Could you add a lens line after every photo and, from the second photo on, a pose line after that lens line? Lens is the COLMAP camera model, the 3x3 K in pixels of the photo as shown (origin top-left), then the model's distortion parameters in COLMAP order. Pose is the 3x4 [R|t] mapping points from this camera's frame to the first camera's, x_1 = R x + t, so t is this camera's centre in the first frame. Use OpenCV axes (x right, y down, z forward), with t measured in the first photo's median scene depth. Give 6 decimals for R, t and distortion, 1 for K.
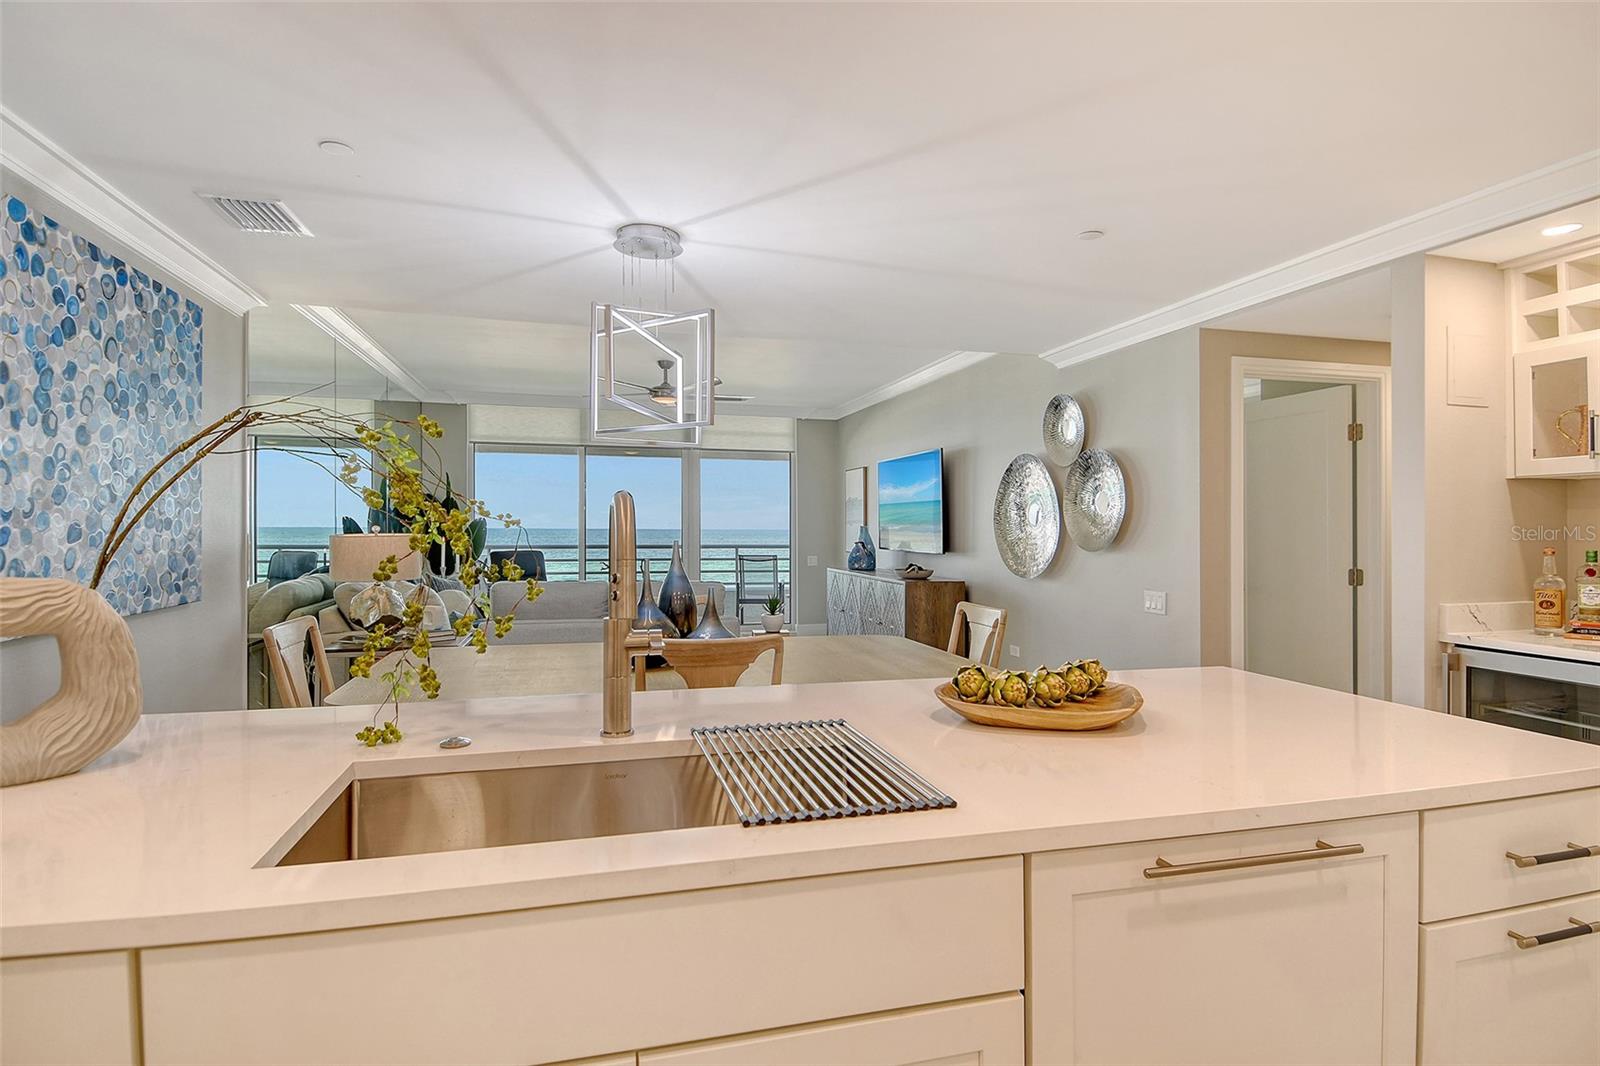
lens RADIAL K [[833.7, 0, 814.2], [0, 833.7, 541.5], [0, 0, 1]] dist [0.054689, -0.053747]
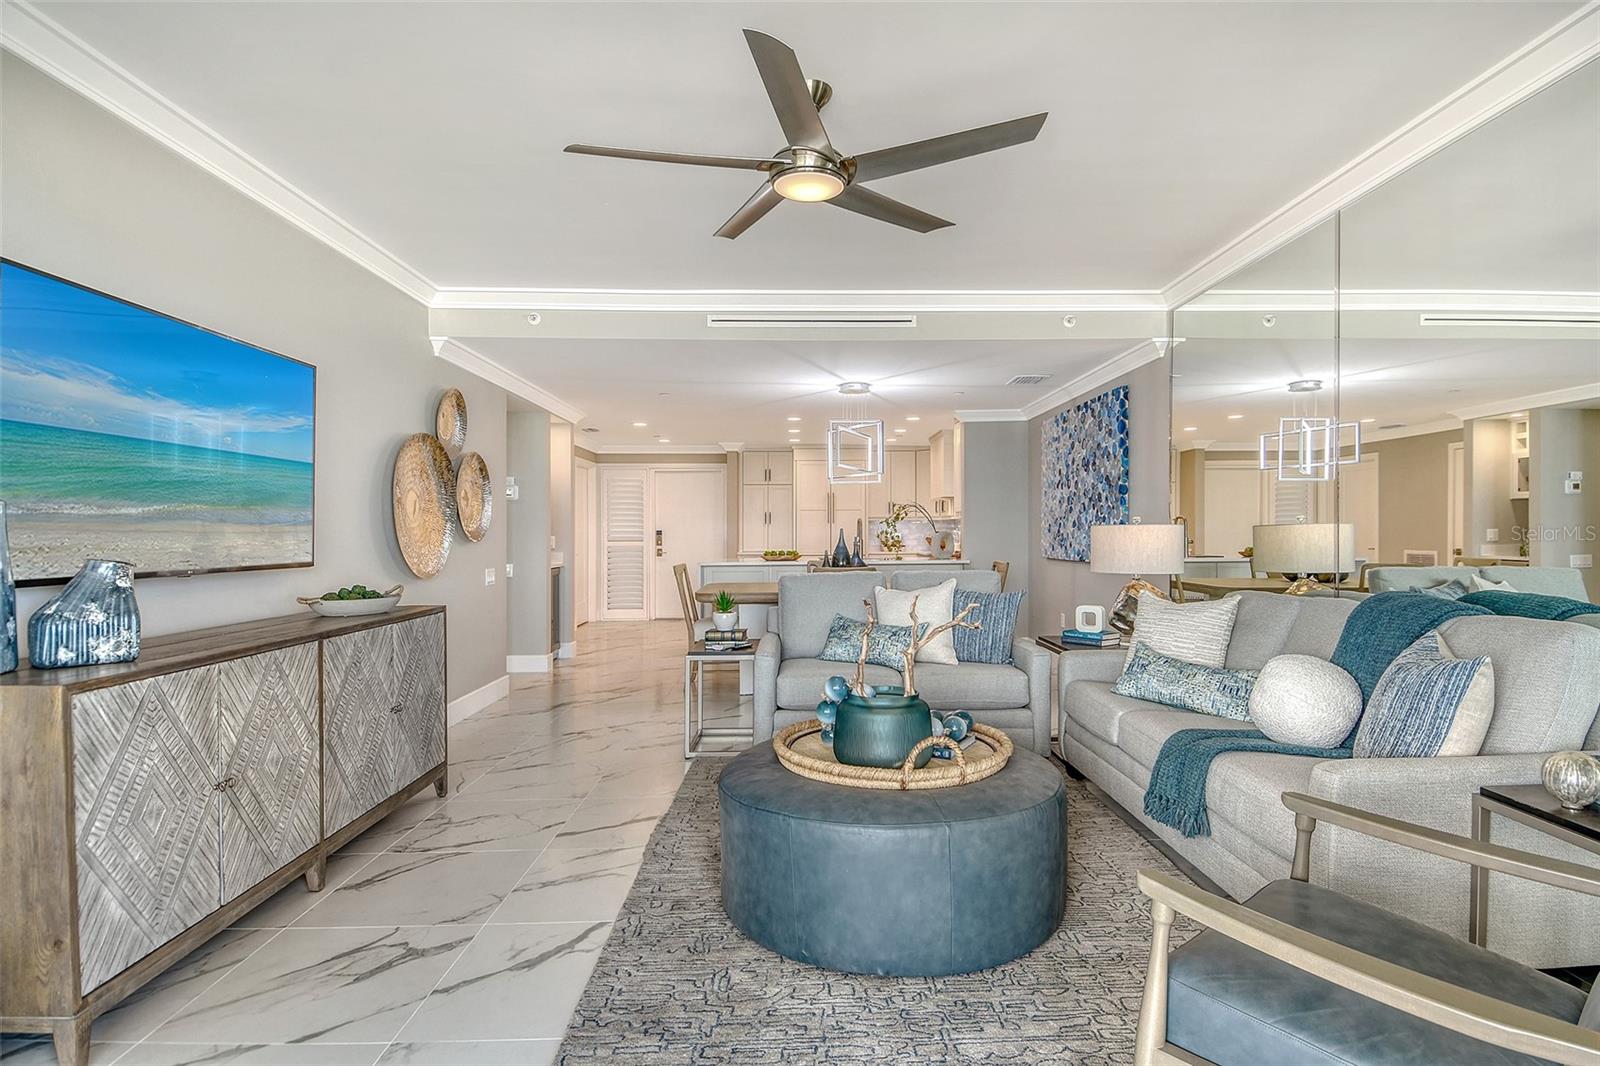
lens RADIAL K [[833.7, 0, 814.2], [0, 833.7, 541.5], [0, 0, 1]] dist [0.054689, -0.053747]
pose [[-0.969522, -0.001696, 0.244999, -0.632602], [0.005711, 0.999548, 0.029521, -0.031441], [-0.244939, 0.030021, -0.969074, 3.154591]]
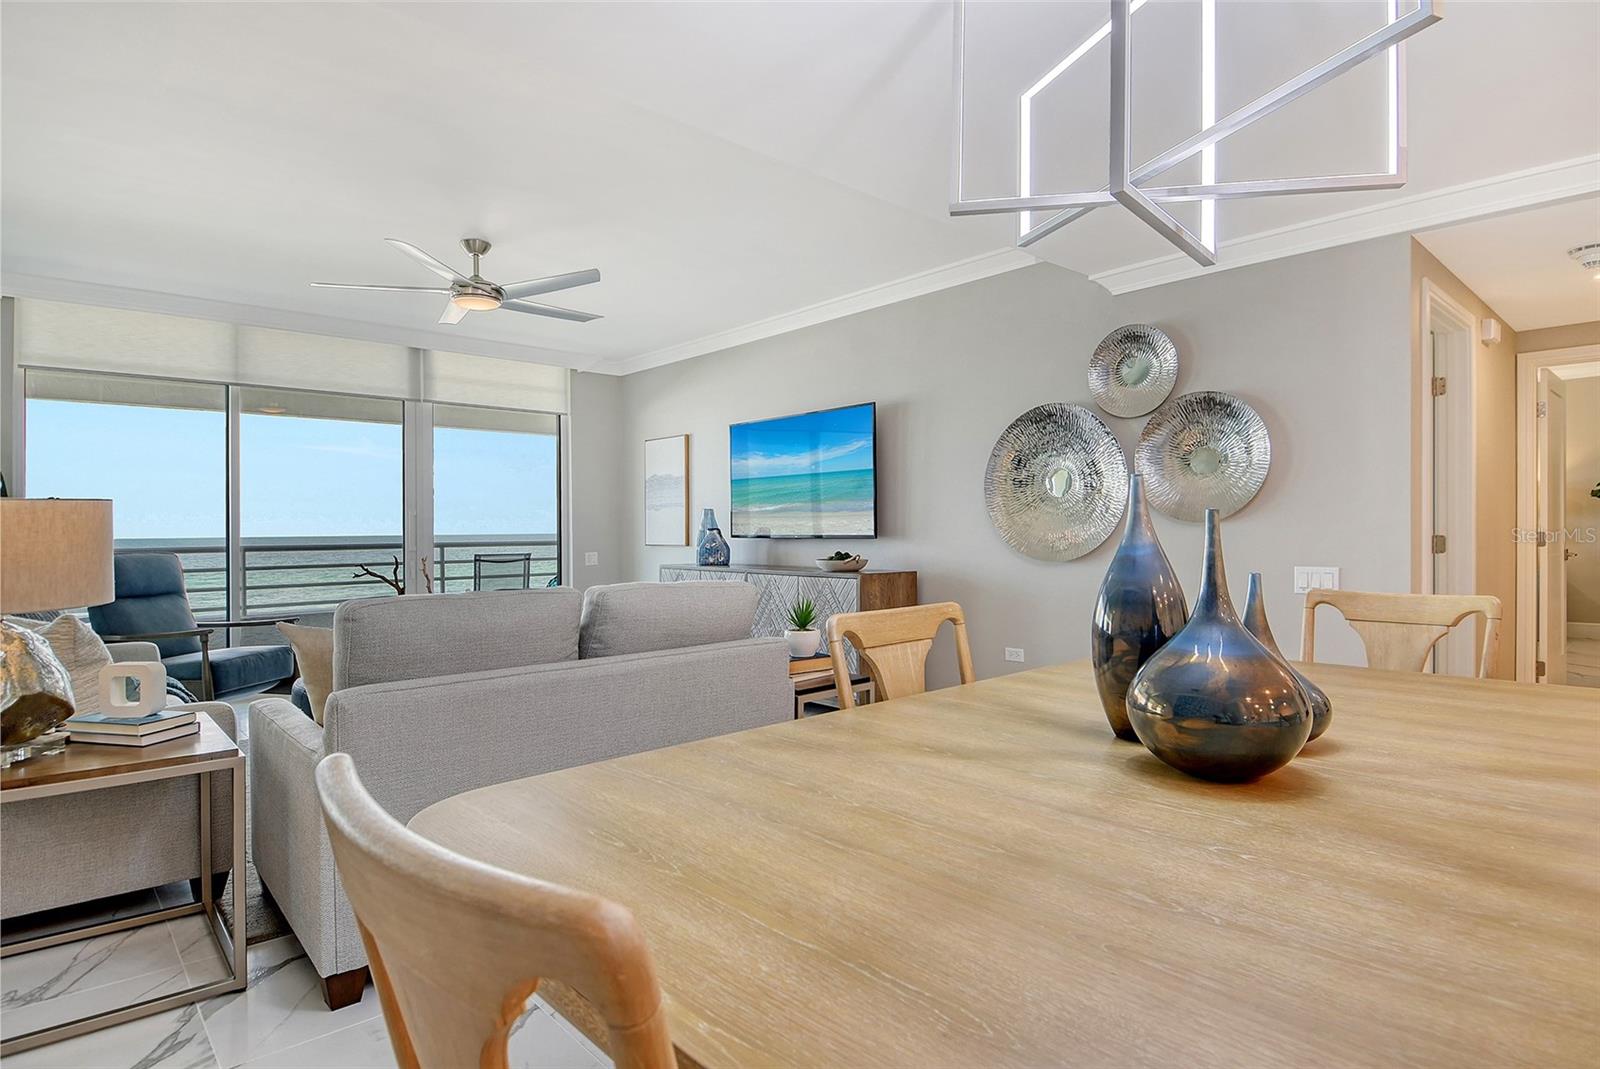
lens RADIAL K [[834.3, 0, 823.7], [0, 834.3, 528.3], [0, 0, 1]] dist [0.051201, -0.055935]
pose [[0.885039, -0.012440, 0.465351, -0.551637], [0.021172, 0.999684, -0.013544, 0.033959], [-0.465036, 0.021840, 0.885023, 0.722953]]
